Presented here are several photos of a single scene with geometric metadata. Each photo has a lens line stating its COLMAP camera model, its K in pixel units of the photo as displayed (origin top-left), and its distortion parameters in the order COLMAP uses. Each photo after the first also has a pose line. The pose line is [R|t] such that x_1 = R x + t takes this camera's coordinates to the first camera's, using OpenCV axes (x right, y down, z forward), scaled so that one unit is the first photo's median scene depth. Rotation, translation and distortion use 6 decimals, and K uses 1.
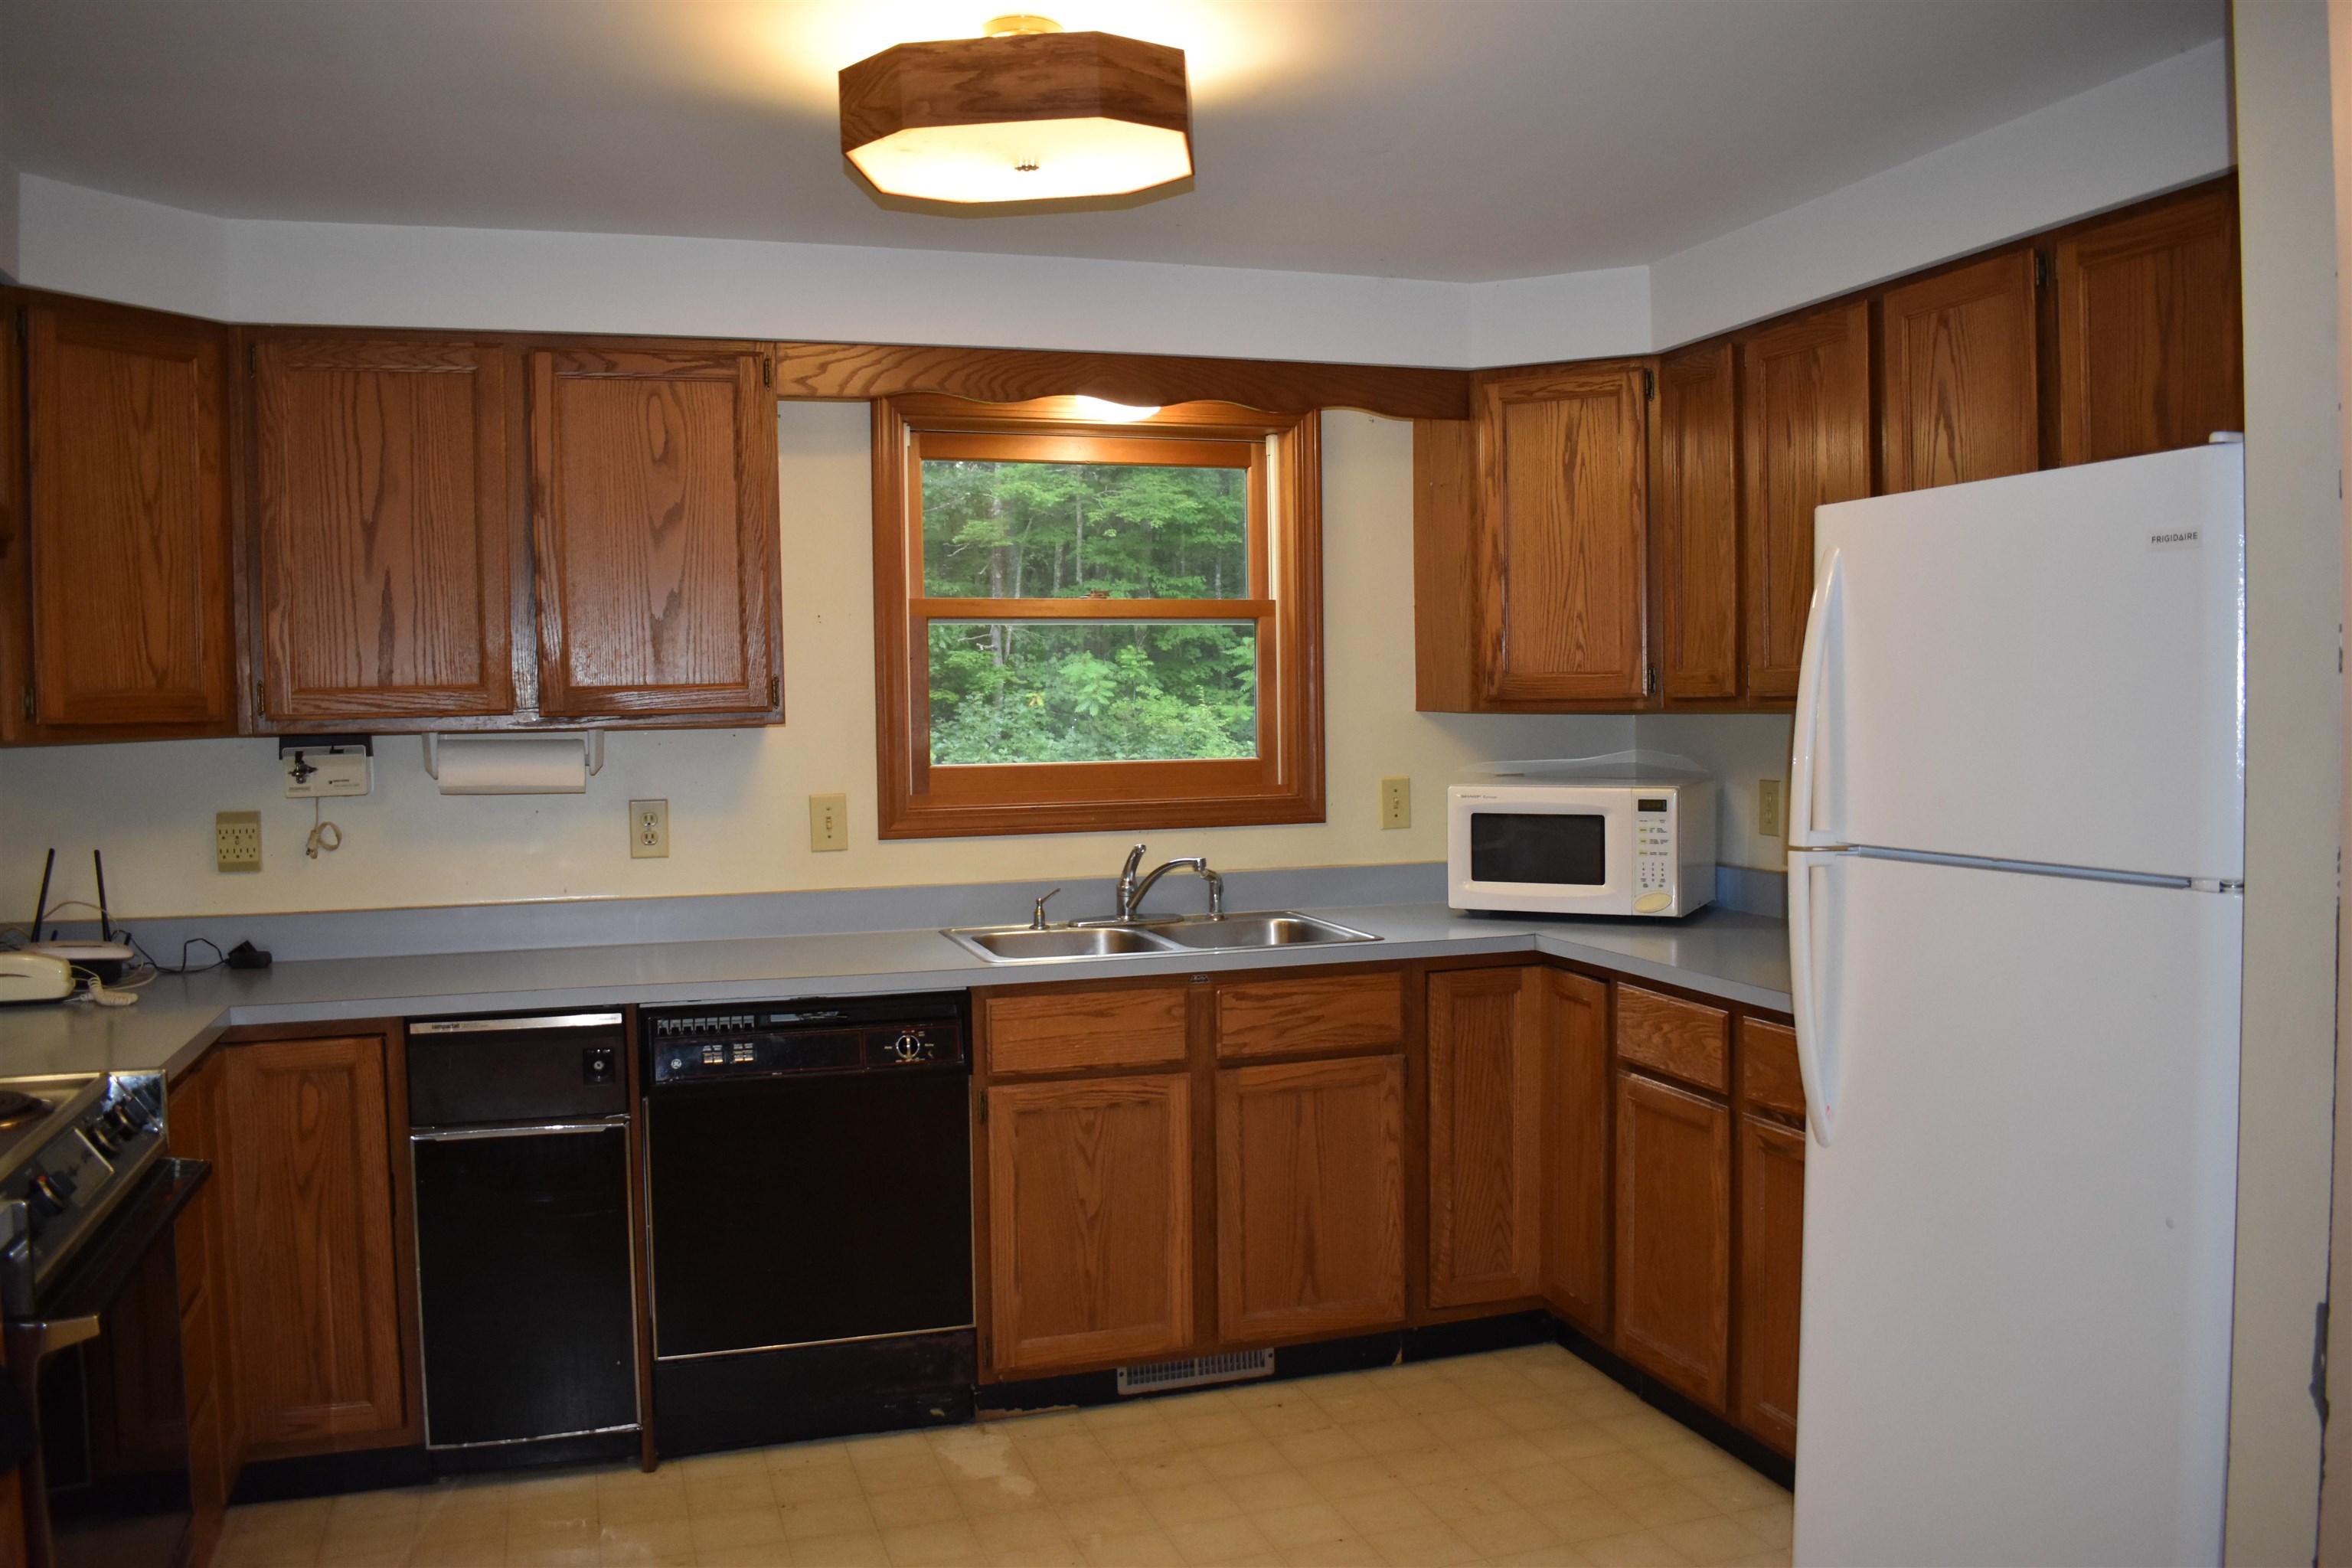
lens RADIAL K [[1876.4, 0, 1176.0], [0, 1876.4, 784.0], [0, 0, 1]] dist [-0.100794, 0.023137]
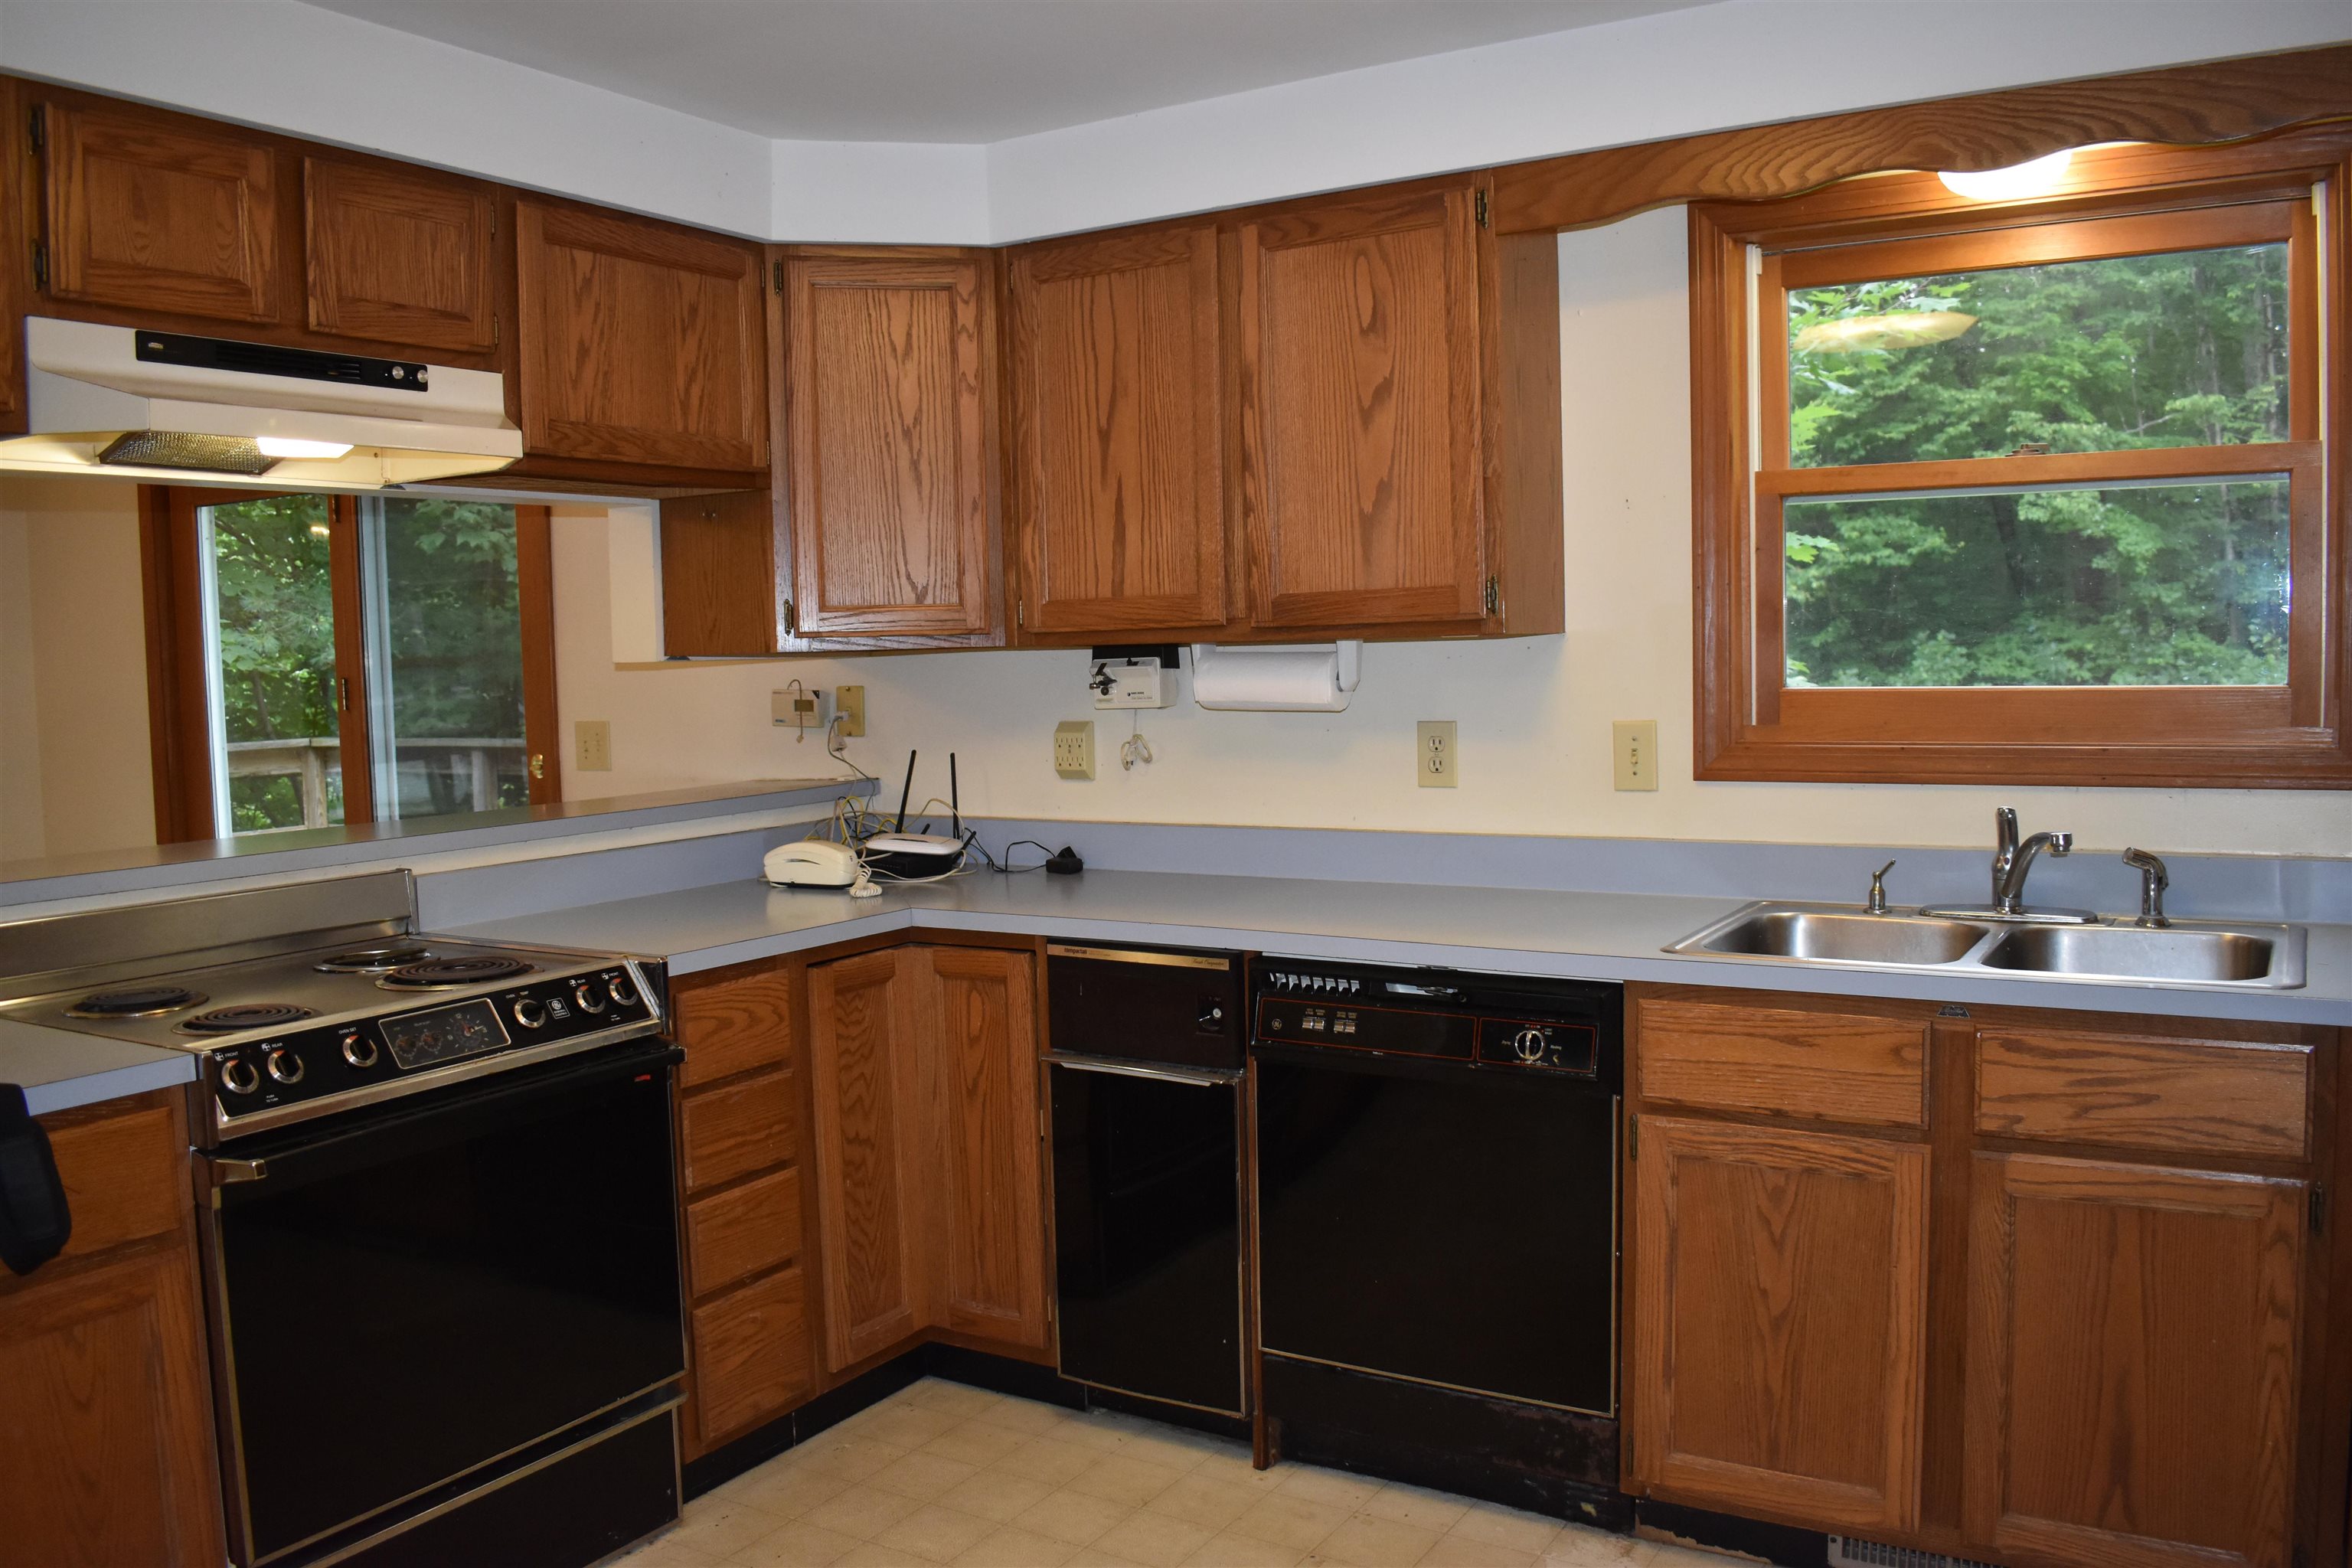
lens RADIAL K [[1876.4, 0, 1176.0], [0, 1876.4, 784.0], [0, 0, 1]] dist [-0.100794, 0.023137]
pose [[0.647860, 0.054199, -0.759829, 0.336257], [-0.017951, 0.998275, 0.055902, -0.009829], [0.761548, -0.022577, 0.647716, 0.365460]]
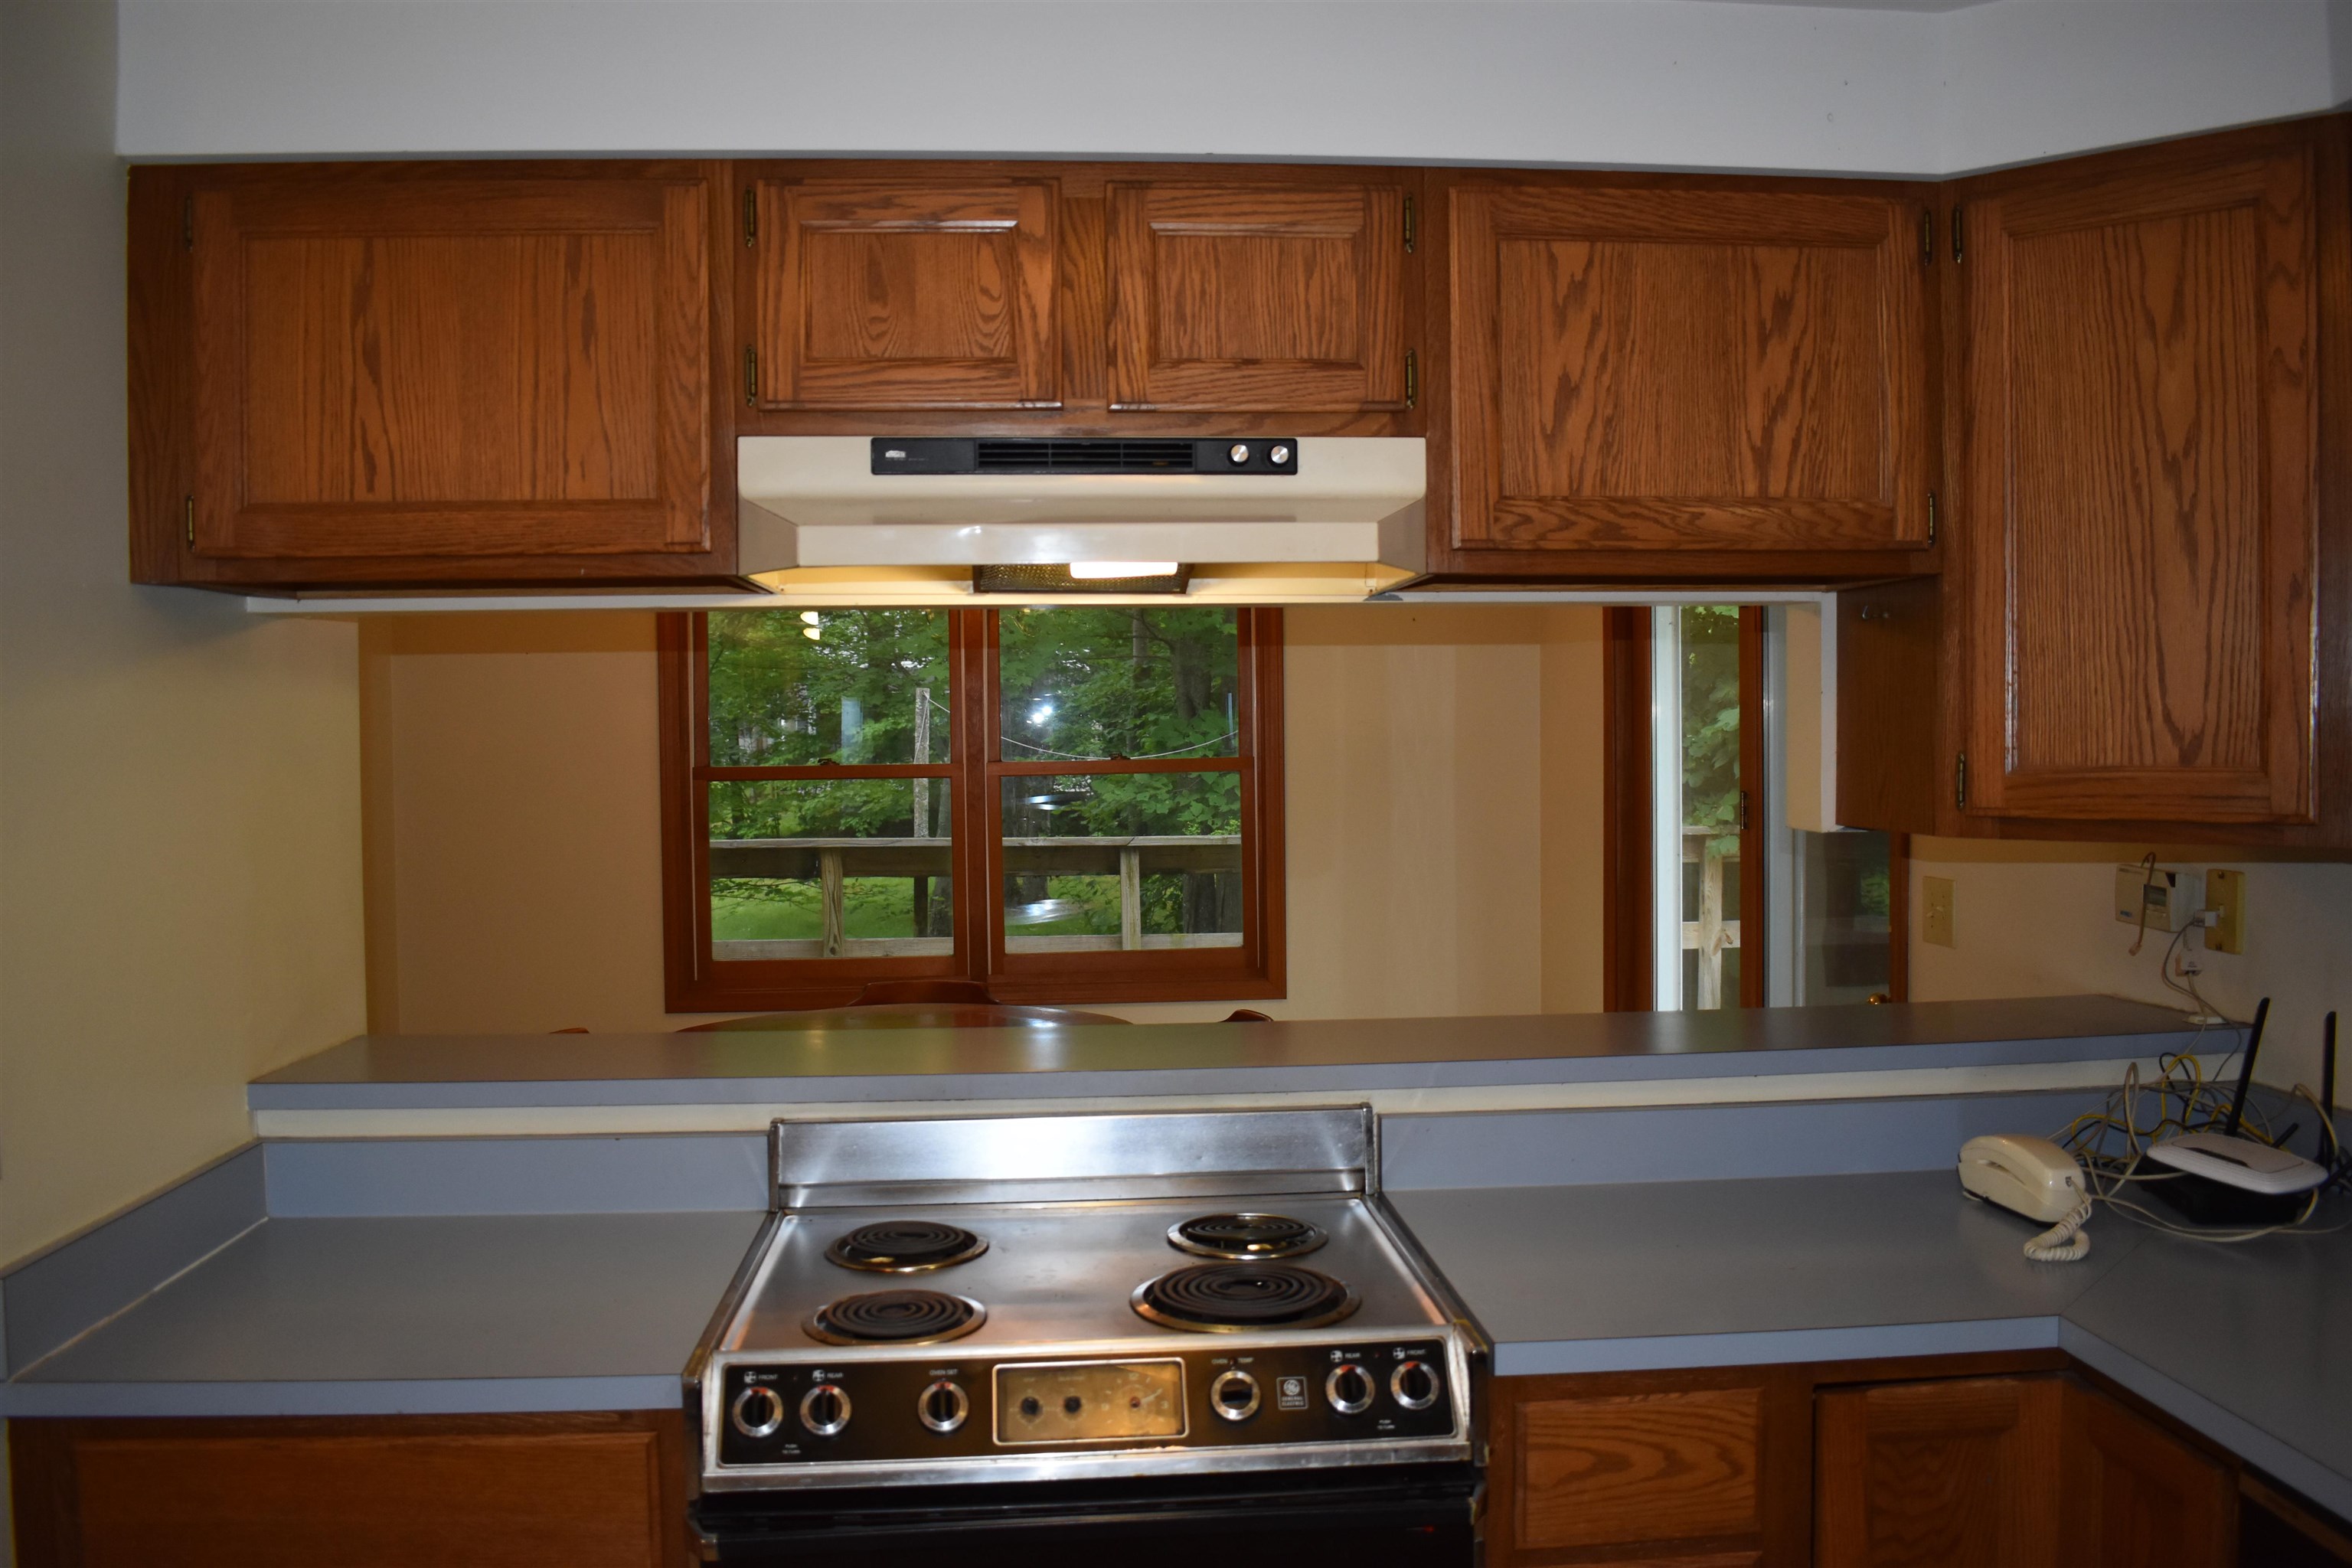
lens RADIAL K [[1876.4, 0, 1176.0], [0, 1876.4, 784.0], [0, 0, 1]] dist [-0.100794, 0.023137]
pose [[-0.236712, 0.044770, -0.970548, 0.095502], [-0.027968, 0.998210, 0.052867, -0.061771], [0.971177, 0.039658, -0.235037, 0.737011]]
